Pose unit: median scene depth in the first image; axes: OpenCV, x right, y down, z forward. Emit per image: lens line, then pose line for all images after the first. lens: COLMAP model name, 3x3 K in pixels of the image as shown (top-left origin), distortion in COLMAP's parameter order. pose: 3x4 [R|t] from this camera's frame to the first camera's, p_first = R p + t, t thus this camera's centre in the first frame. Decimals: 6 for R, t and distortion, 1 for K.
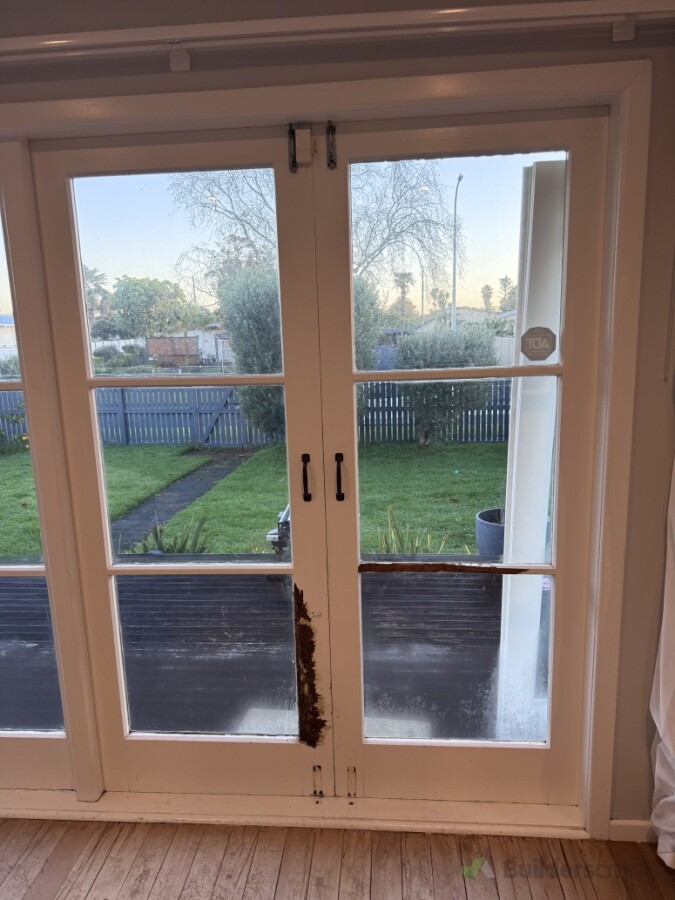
lens RADIAL K [[649.1, 0, 336.1], [0, 649.1, 453.3], [0, 0, 1]] dist [0.024970, -0.023997]
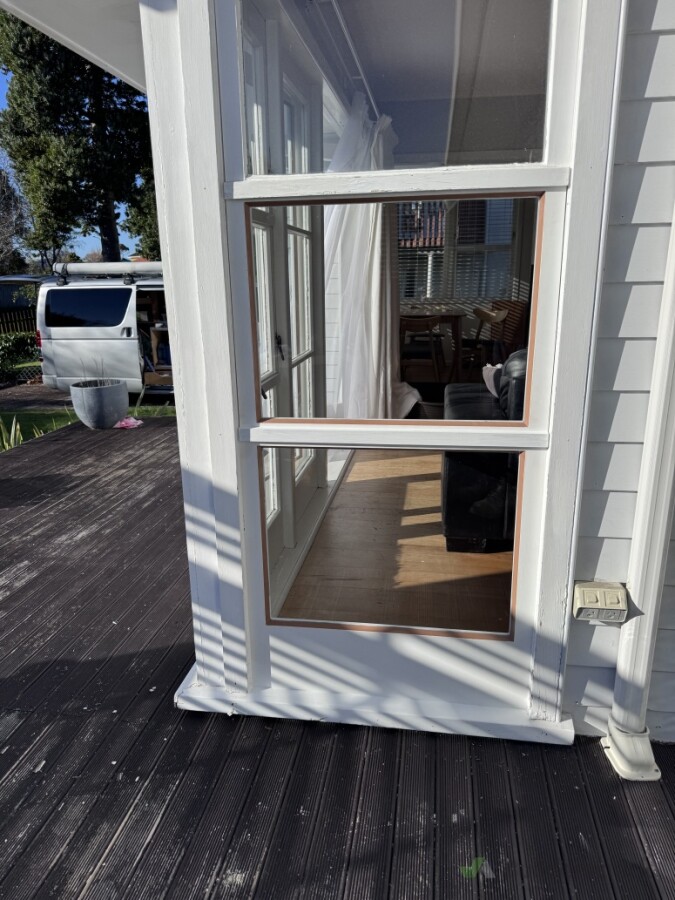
lens RADIAL K [[649.1, 0, 336.3], [0, 649.1, 452.9], [0, 0, 1]] dist [0.024970, -0.023997]
pose [[0.079111, -0.236180, 0.968484, -2.157970], [0.210281, 0.953621, 0.215379, 0.099460], [-0.974435, 0.186615, 0.125106, 0.815708]]
